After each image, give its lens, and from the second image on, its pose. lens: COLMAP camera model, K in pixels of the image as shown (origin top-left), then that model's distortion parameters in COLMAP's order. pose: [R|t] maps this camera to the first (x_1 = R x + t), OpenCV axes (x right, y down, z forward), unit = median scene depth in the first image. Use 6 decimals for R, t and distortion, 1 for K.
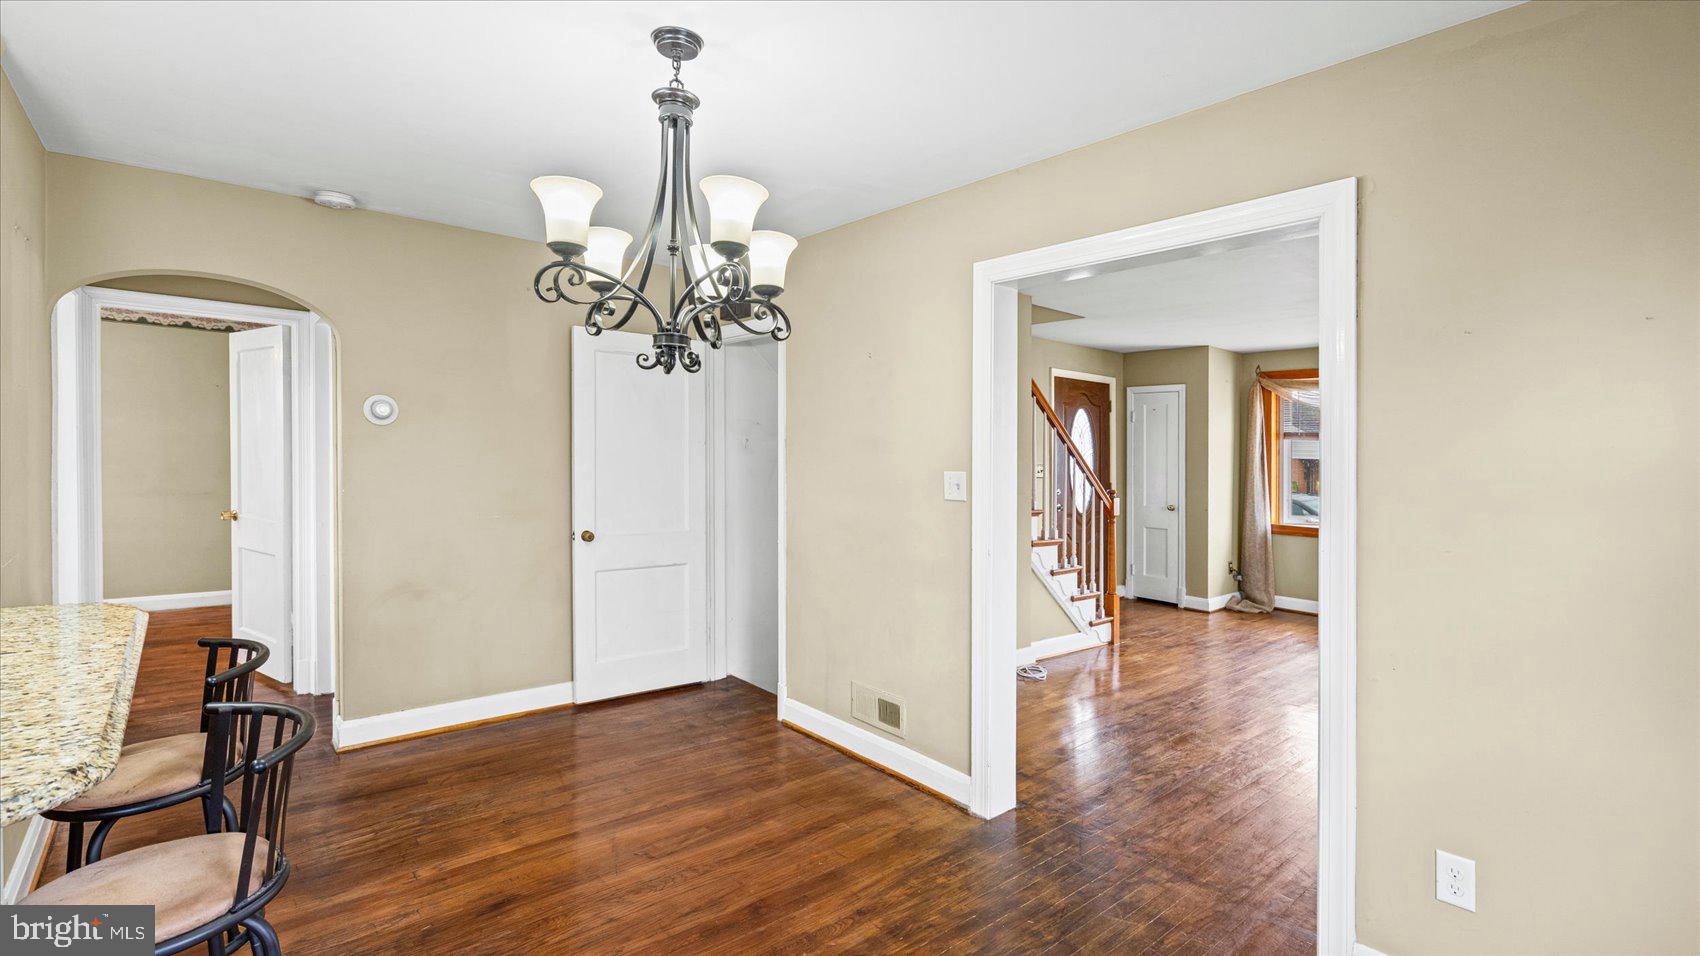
lens RADIAL K [[785.2, 0, 854.4], [0, 785.2, 454.6], [0, 0, 1]] dist [-0.001411, 0.000829]
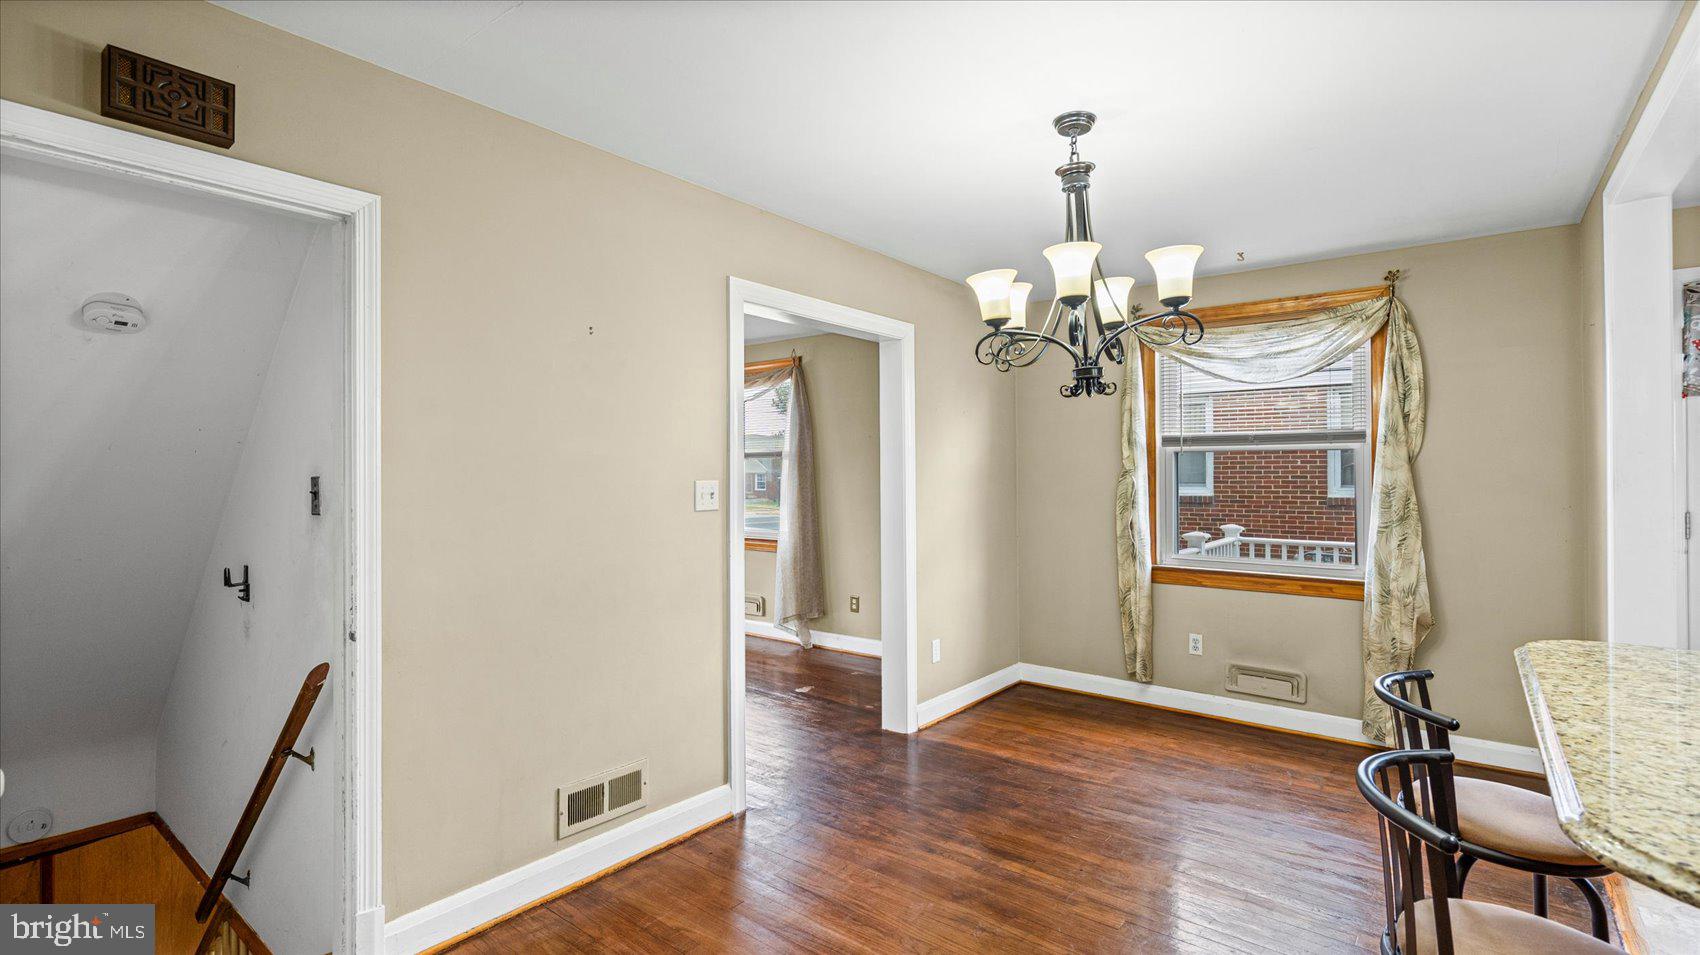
lens RADIAL K [[775.5, 0, 854.6], [0, 775.5, 460.7], [0, 0, 1]] dist [-0.015606, 0.010512]
pose [[-0.190697, 0.002676, 0.981645, -0.853706], [0.005954, 0.999981, -0.001569, -0.000096], [-0.981631, 0.005546, -0.190710, 1.024410]]
